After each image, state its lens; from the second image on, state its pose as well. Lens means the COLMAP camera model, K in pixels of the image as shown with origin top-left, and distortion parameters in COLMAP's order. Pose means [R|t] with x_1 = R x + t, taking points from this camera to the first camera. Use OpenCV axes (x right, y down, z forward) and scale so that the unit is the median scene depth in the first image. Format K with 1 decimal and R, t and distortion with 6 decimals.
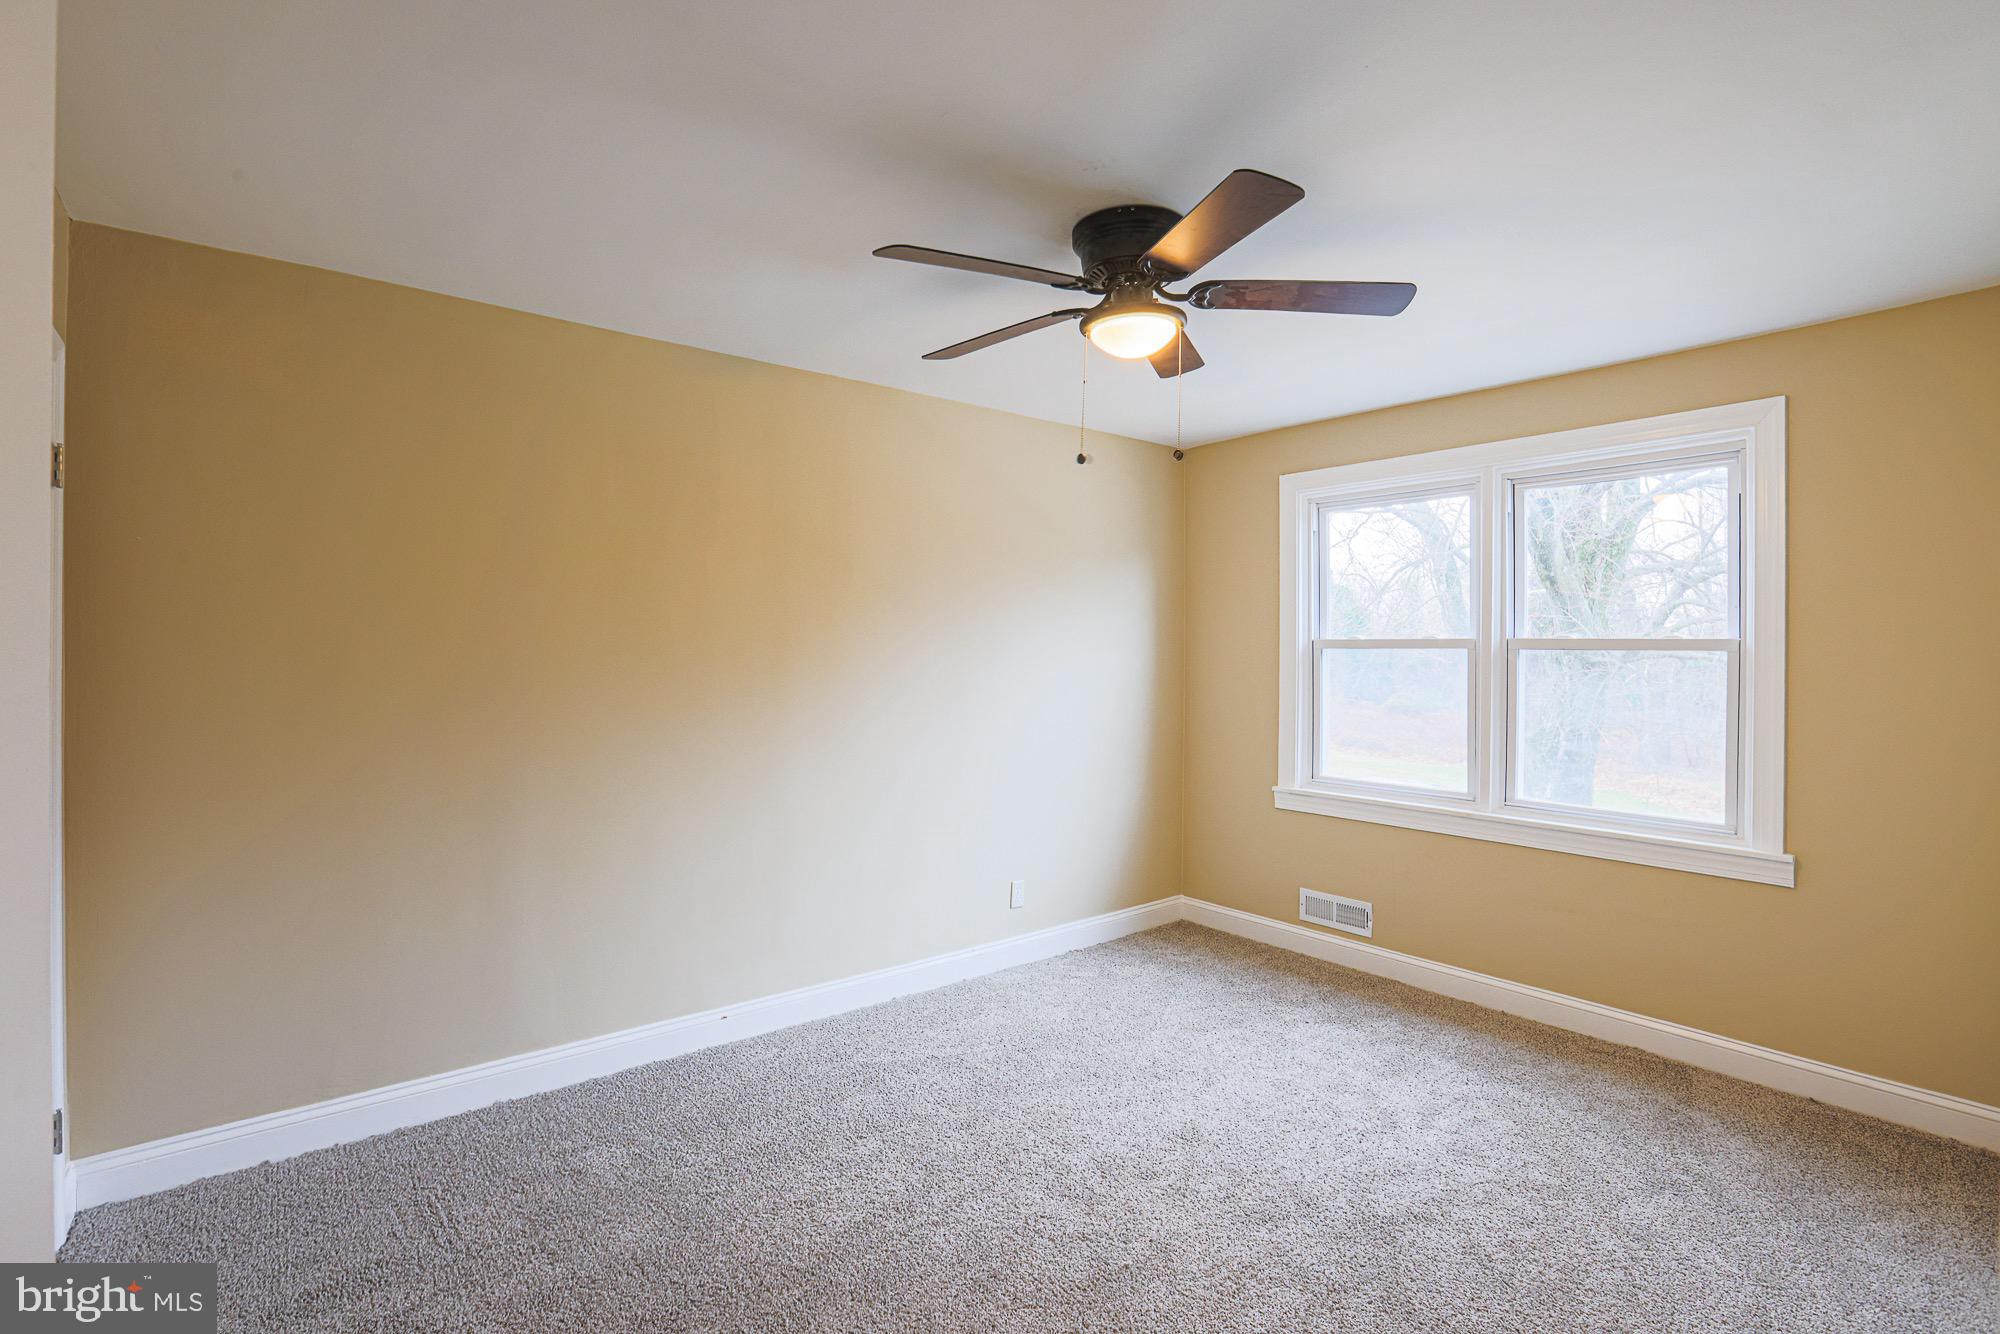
lens RADIAL K [[924.5, 0, 991.7], [0, 924.5, 653.3], [0, 0, 1]] dist [-0.063545, 0.027473]
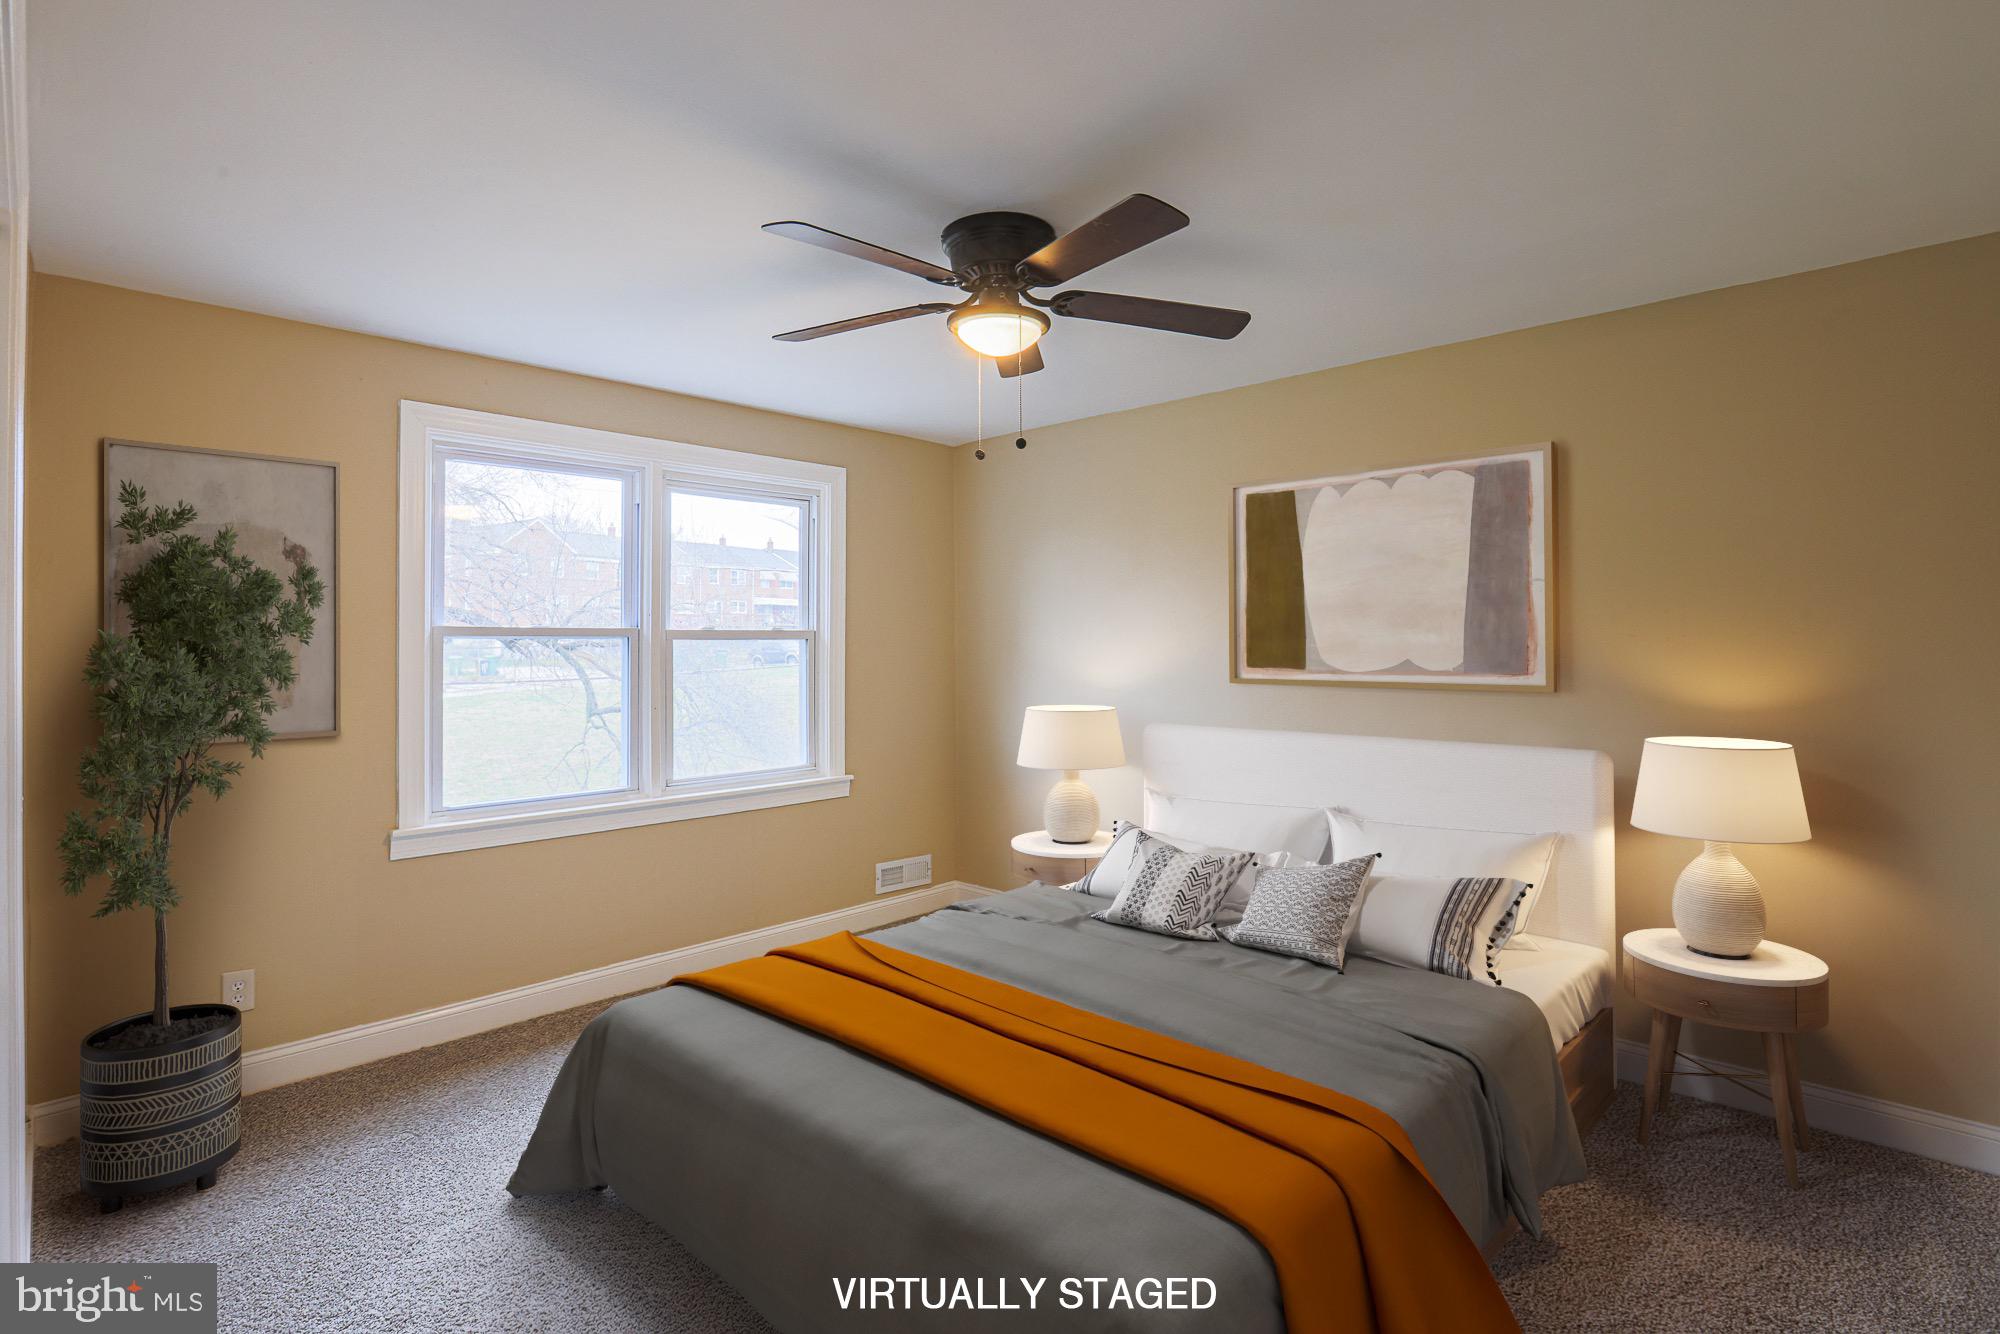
lens RADIAL K [[924.5, 0, 991.7], [0, 924.5, 653.3], [0, 0, 1]] dist [-0.063545, 0.027473]
pose [[-0.119220, -0.003138, 0.992863, -0.545077], [0.014939, 0.999876, 0.004954, 0.012873], [-0.992755, 0.015423, -0.119159, 0.766843]]
